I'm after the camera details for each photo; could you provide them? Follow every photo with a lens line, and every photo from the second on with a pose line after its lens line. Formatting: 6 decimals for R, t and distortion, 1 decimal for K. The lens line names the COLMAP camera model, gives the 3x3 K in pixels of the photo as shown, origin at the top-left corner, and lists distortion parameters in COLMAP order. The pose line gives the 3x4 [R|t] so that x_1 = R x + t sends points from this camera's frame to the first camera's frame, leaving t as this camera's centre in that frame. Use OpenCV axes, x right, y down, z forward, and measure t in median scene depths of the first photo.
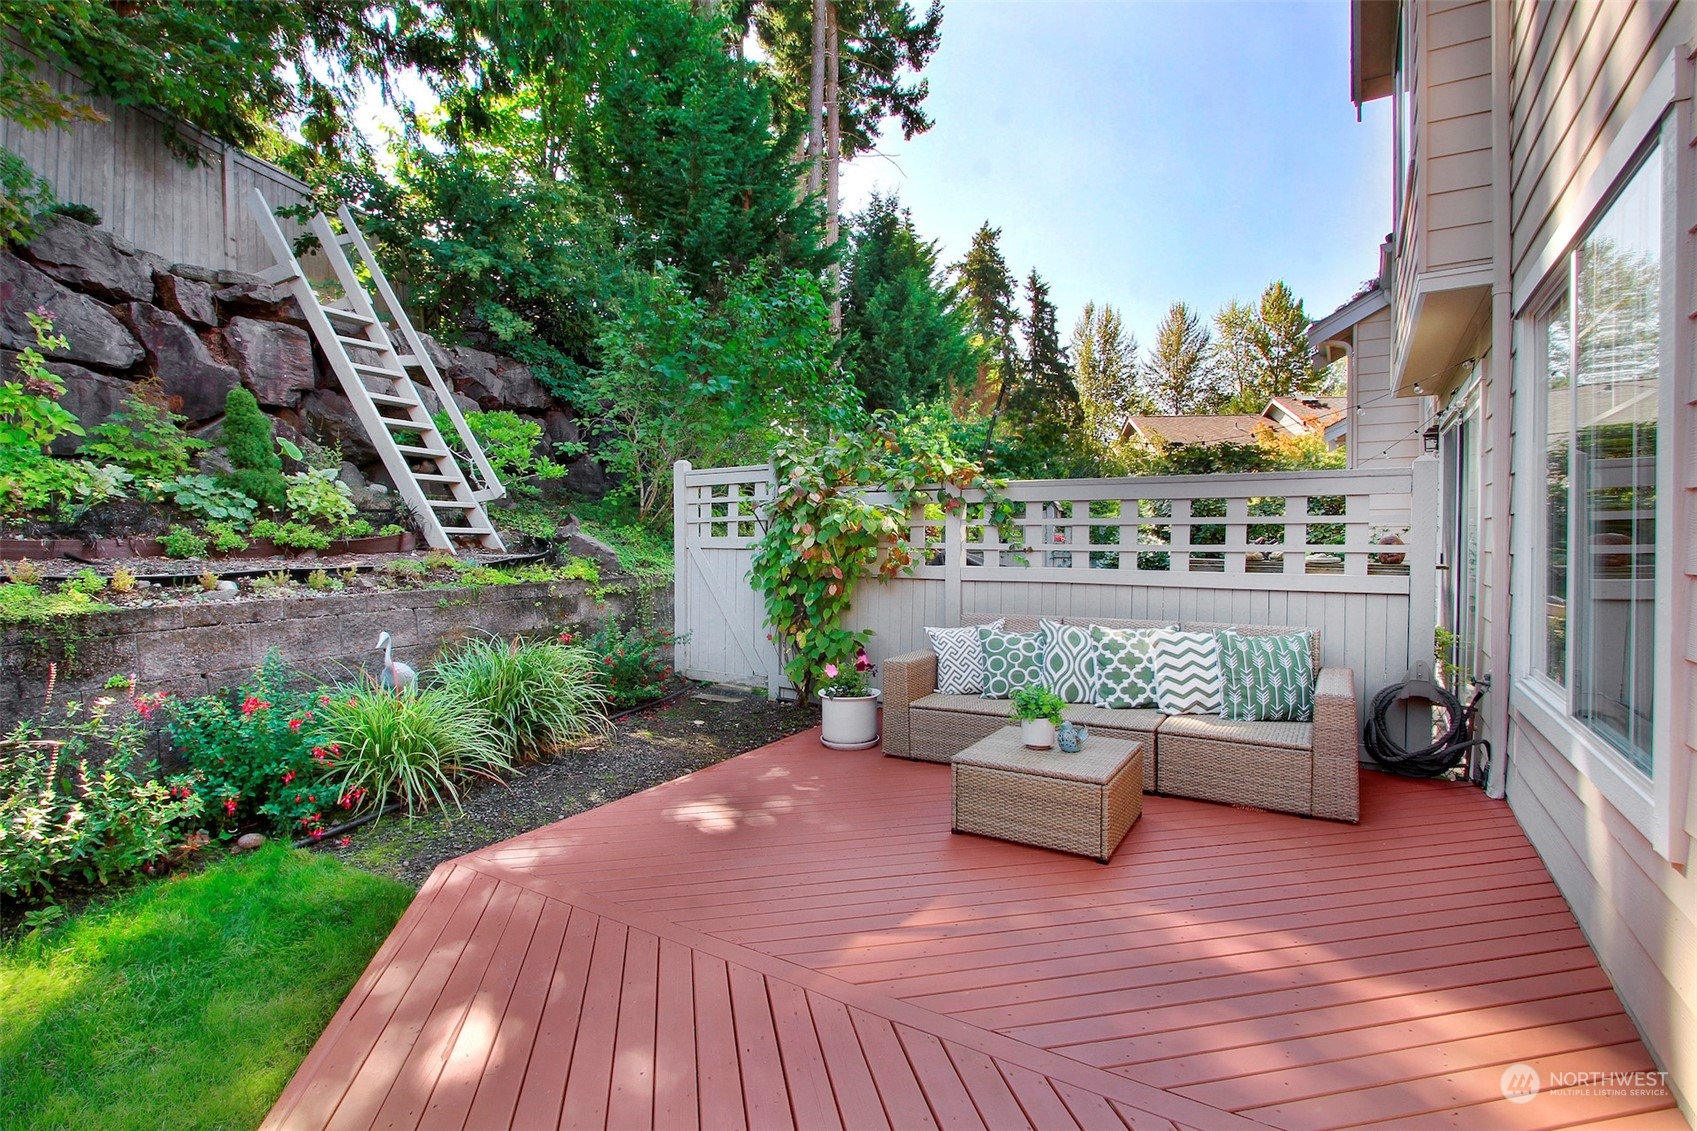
lens RADIAL K [[826.2, 0, 836.4], [0, 826.2, 537.0], [0, 0, 1]] dist [-0.003904, -0.000073]
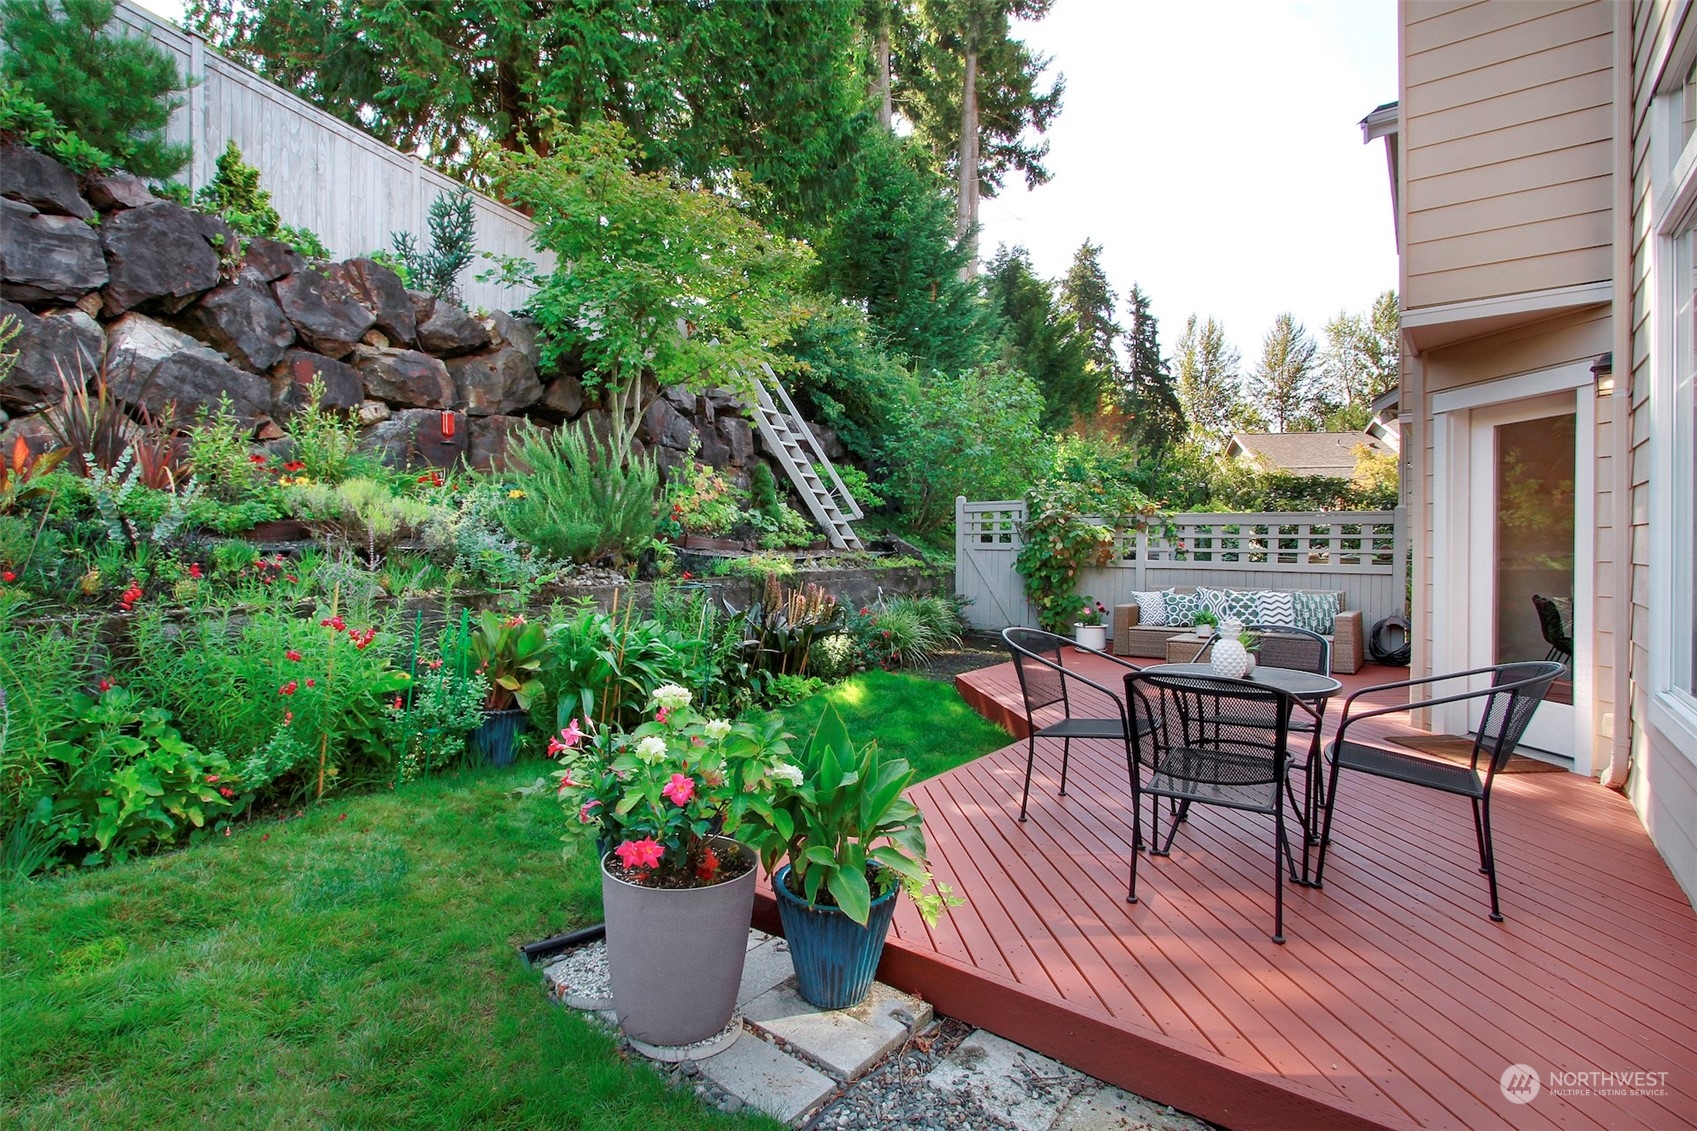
lens RADIAL K [[826.2, 0, 836.4], [0, 826.2, 537.0], [0, 0, 1]] dist [-0.003904, -0.000073]
pose [[0.994520, 0.007256, -0.104297, -0.054137], [-0.008056, 0.999941, -0.007257, 0.000543], [0.104238, 0.008057, 0.994520, -0.139798]]
